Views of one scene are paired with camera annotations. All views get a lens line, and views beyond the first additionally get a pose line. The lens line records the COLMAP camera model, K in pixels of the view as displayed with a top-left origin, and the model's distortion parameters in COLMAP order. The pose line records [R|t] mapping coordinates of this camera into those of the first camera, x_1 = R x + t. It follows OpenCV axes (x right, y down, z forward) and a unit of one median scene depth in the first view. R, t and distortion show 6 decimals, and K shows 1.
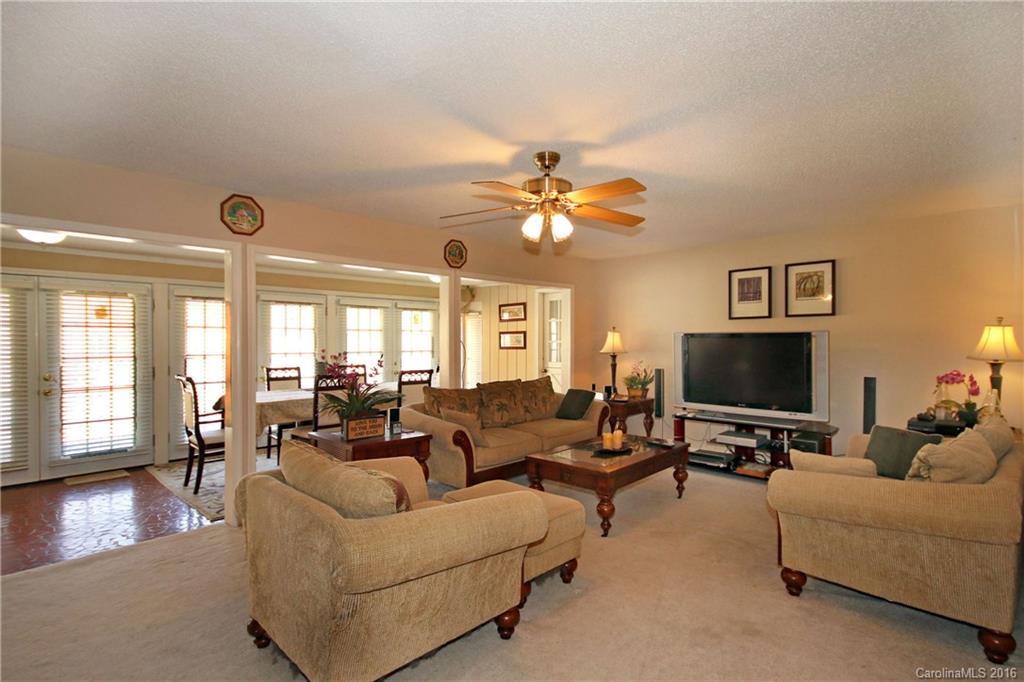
lens RADIAL K [[506.7, 0, 514.0], [0, 506.7, 336.4], [0, 0, 1]] dist [0.001044, 0.004627]
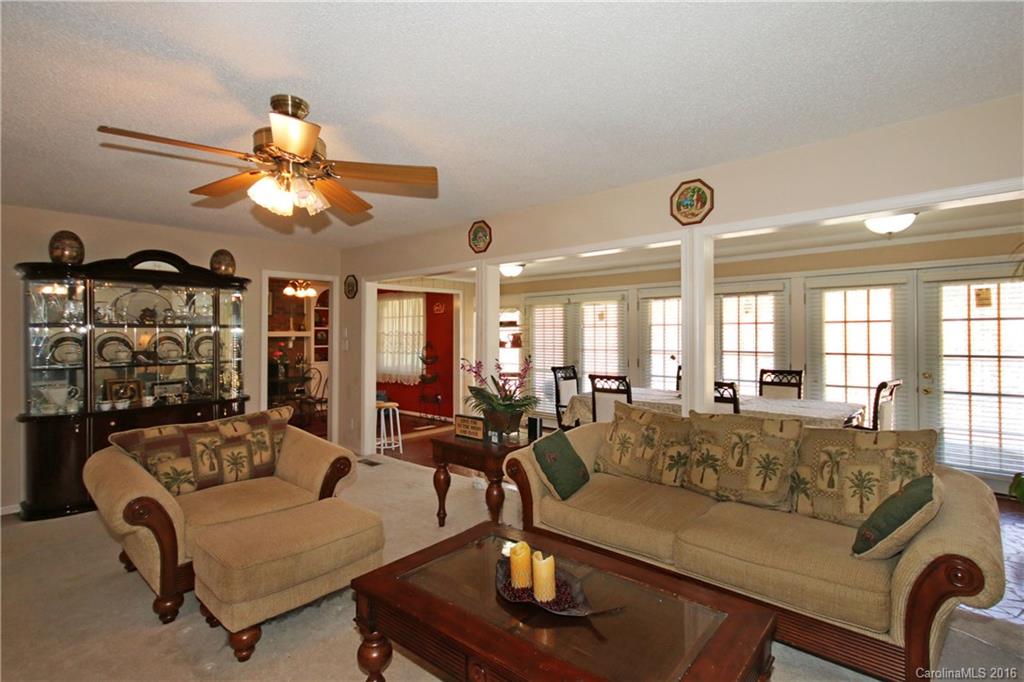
lens RADIAL K [[506.7, 0, 511.0], [0, 506.7, 339.5], [0, 0, 1]] dist [0.001044, 0.004627]
pose [[0.021682, 0.000195, -0.999765, 0.448546], [0.006674, 0.999978, 0.000340, 0.008945], [0.999743, -0.006680, 0.021681, 0.653682]]
